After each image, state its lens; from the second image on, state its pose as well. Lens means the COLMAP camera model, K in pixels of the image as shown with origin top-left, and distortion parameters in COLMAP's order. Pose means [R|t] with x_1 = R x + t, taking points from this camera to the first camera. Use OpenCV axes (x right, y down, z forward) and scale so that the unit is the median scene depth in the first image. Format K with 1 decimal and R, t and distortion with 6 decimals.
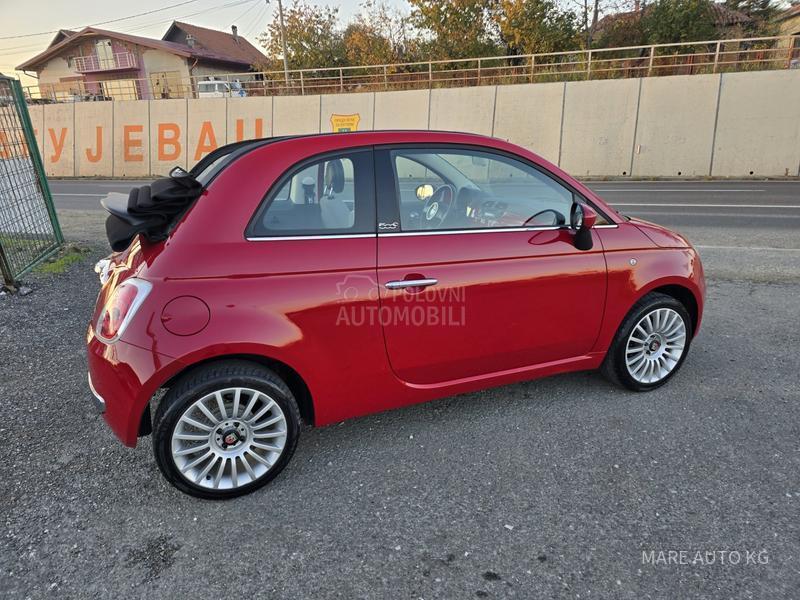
lens RADIAL K [[522.3, 0, 406.5], [0, 522.3, 300.1], [0, 0, 1]] dist [0.062632, -0.051040]
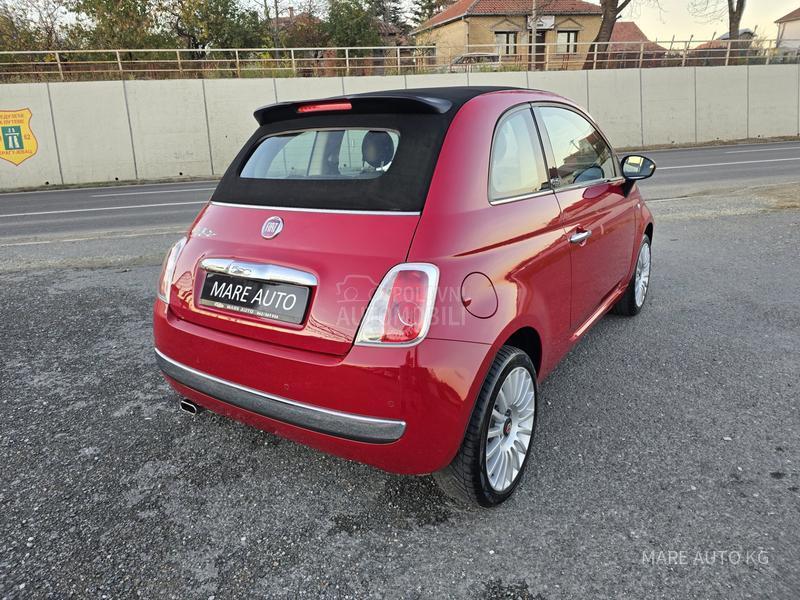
lens RADIAL K [[532.5, 0, 397.1], [0, 532.5, 286.6], [0, 0, 1]] dist [0.046811, -0.051276]
pose [[0.851843, -0.166045, 0.496782, -0.062483], [0.177744, 0.983783, 0.024039, -0.003779], [-0.492717, 0.067822, 0.867543, 0.020845]]
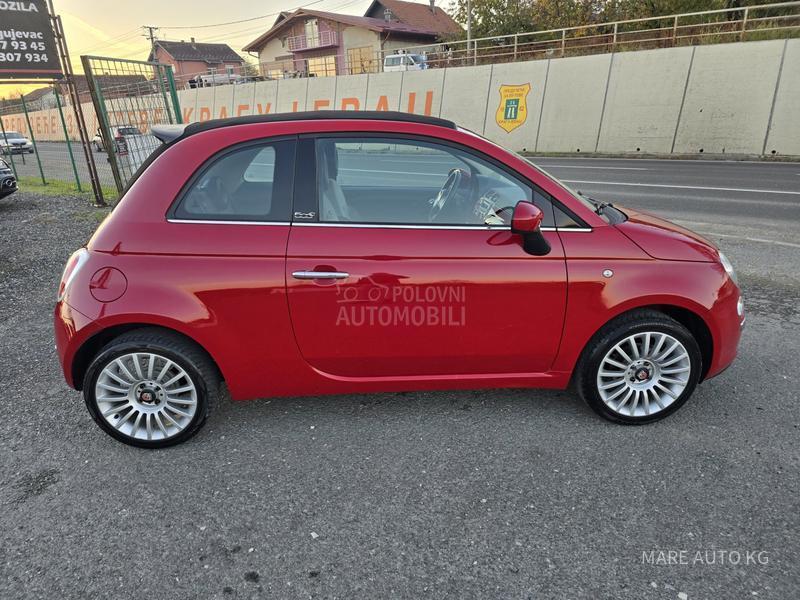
lens RADIAL K [[529.5, 0, 400.0], [0, 529.5, 300.0], [0, 0, 1]] dist [0.059288, -0.051681]
pose [[0.940641, 0.109995, -0.321086, 0.040737], [-0.095313, 0.993568, 0.061144, -0.005190], [0.325747, -0.026911, 0.945074, 0.008525]]
